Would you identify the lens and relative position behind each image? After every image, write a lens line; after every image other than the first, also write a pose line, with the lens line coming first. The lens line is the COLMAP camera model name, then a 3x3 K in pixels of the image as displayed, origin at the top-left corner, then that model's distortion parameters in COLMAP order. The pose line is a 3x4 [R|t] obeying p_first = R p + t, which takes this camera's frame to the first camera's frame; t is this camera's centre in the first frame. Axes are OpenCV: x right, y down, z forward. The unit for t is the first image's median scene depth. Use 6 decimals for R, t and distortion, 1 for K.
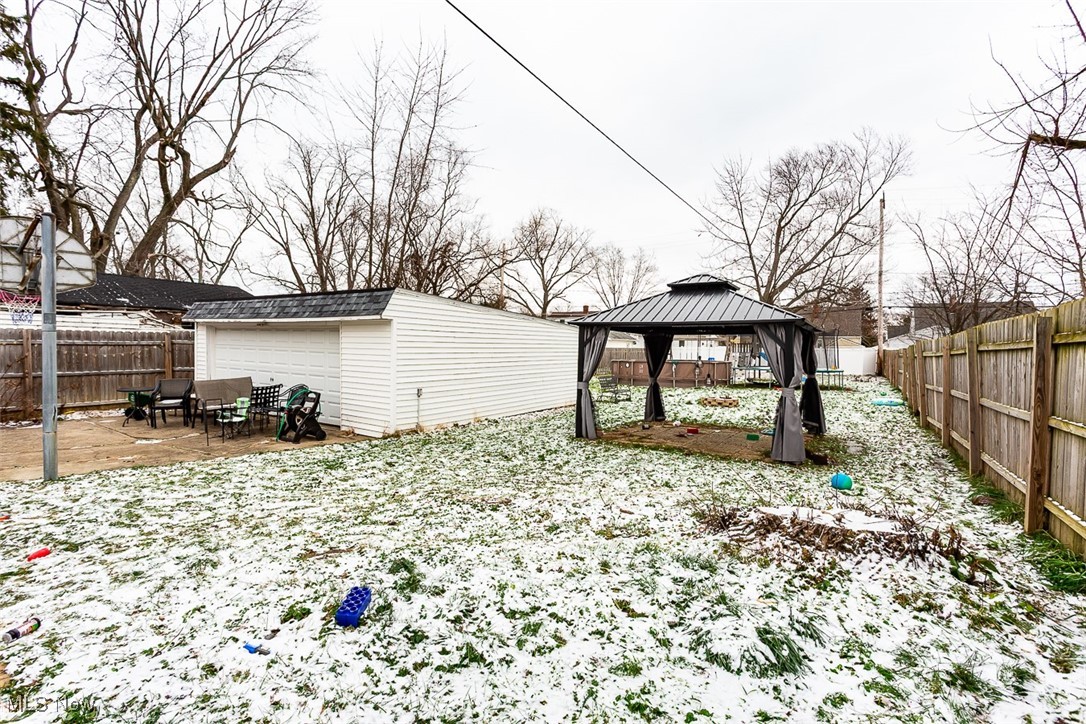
lens RADIAL K [[516.9, 0, 547.5], [0, 516.9, 343.0], [0, 0, 1]] dist [-0.004886, 0.000564]
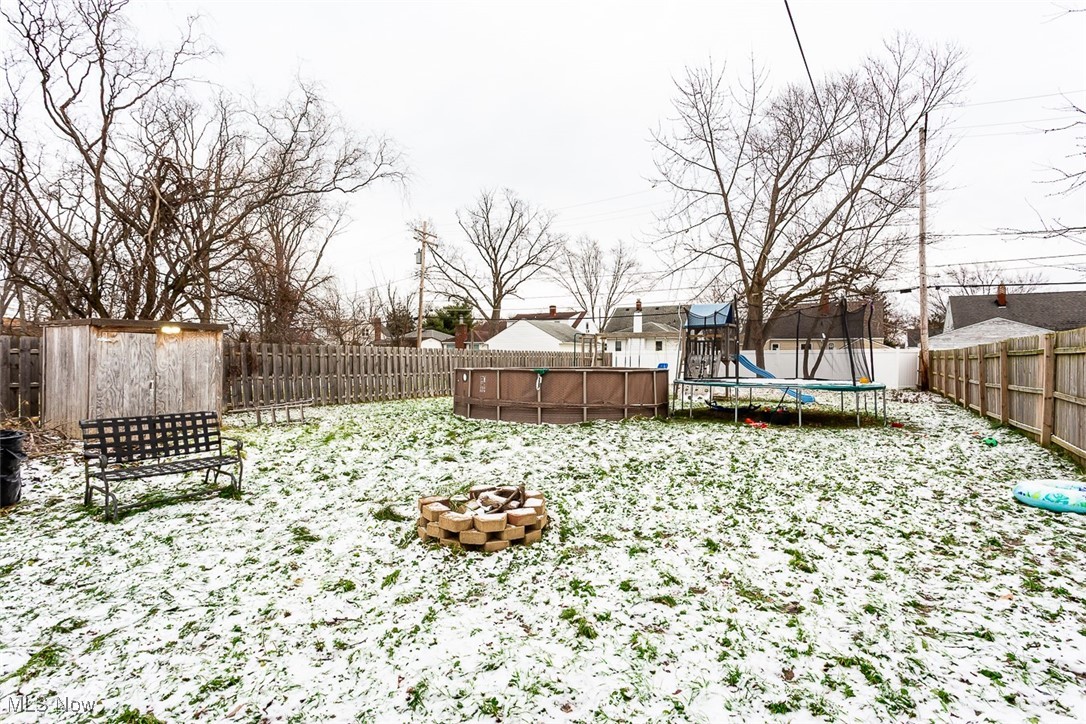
lens RADIAL K [[516.9, 0, 539.7], [0, 516.9, 350.3], [0, 0, 1]] dist [-0.004886, 0.000564]
pose [[0.999701, -0.006118, -0.023677, 0.123759], [0.006049, 0.999977, -0.003023, 0.008947], [0.023695, 0.002879, 0.999715, 0.244551]]
